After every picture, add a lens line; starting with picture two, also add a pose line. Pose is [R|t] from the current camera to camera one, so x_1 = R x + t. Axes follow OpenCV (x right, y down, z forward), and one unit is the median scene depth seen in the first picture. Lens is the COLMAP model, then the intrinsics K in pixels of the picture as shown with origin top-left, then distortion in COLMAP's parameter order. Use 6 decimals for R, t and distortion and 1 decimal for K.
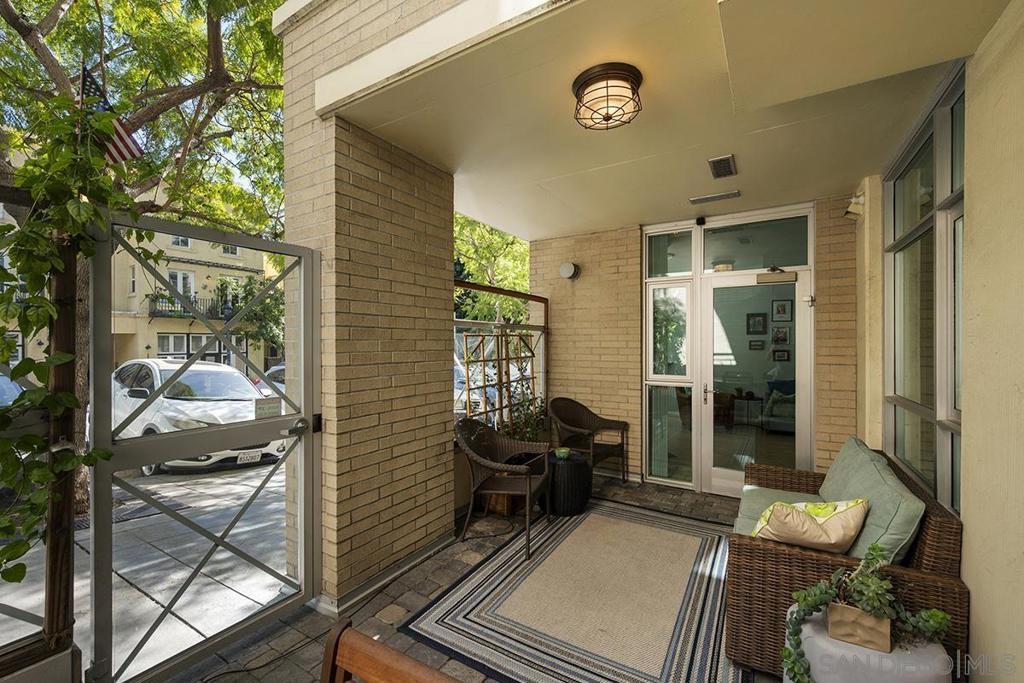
lens RADIAL K [[419.3, 0, 512.3], [0, 419.3, 342.8], [0, 0, 1]] dist [0.000994, -0.000169]
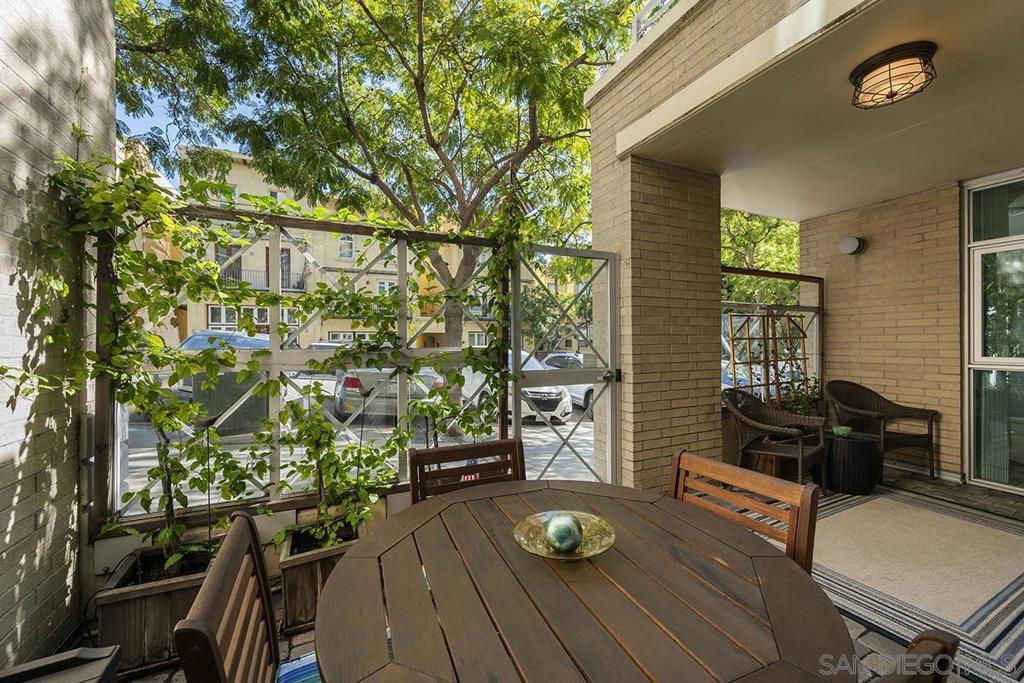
lens RADIAL K [[400.6, 0, 513.7], [0, 400.6, 342.1], [0, 0, 1]] dist [-0.001799, -0.000085]
pose [[0.839014, -0.002546, -0.544104, -0.014915], [0.005532, 0.999977, 0.003851, 0.042639], [0.544081, -0.006241, 0.839009, -0.195089]]
